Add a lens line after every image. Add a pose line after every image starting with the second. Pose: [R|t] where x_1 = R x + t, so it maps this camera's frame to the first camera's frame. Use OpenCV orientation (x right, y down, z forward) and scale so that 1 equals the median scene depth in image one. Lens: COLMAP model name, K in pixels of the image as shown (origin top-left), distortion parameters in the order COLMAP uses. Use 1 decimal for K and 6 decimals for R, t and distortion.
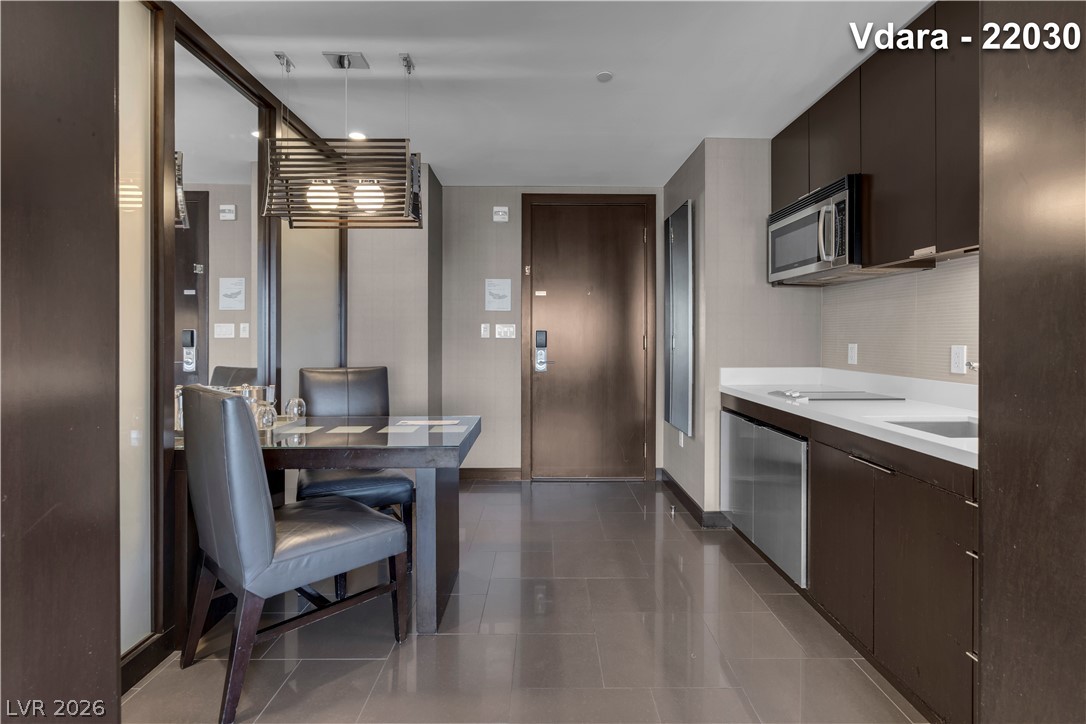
lens RADIAL K [[490.8, 0, 541.4], [0, 490.8, 352.4], [0, 0, 1]] dist [-0.000493, 0.000443]
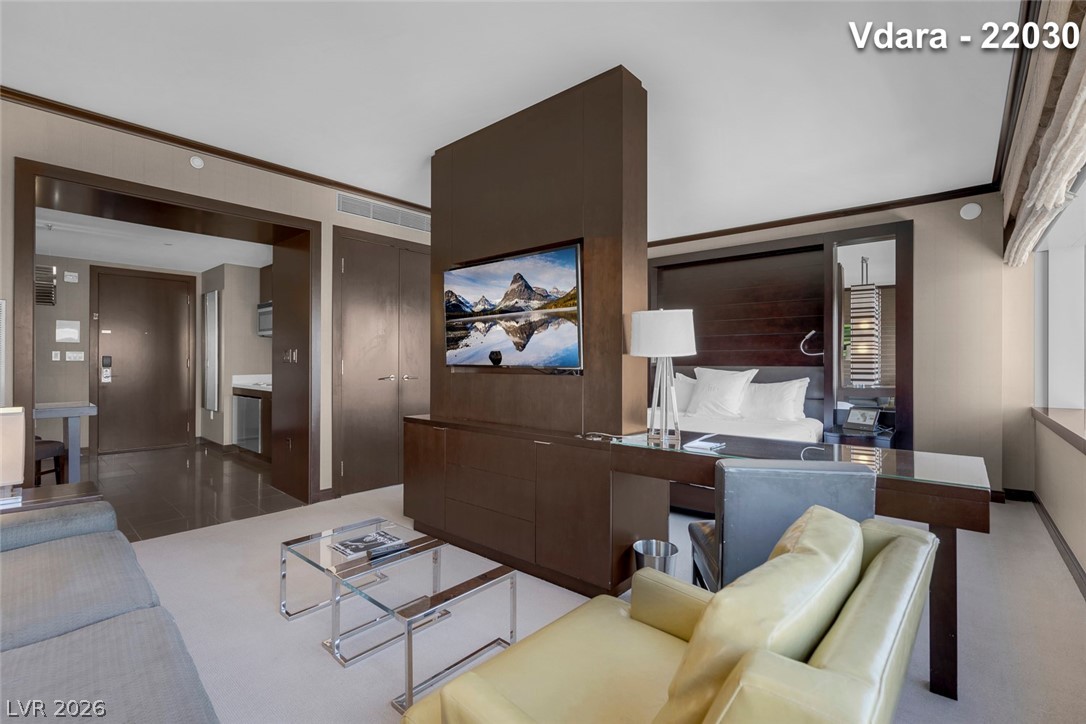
lens RADIAL K [[490.8, 0, 541.4], [0, 490.8, 352.4], [0, 0, 1]] dist [-0.000493, 0.000443]
pose [[0.664557, 0.011271, 0.747153, -0.244938], [0.020309, 0.999244, -0.033138, 0.022922], [-0.746961, 0.037196, 0.663826, -1.037171]]
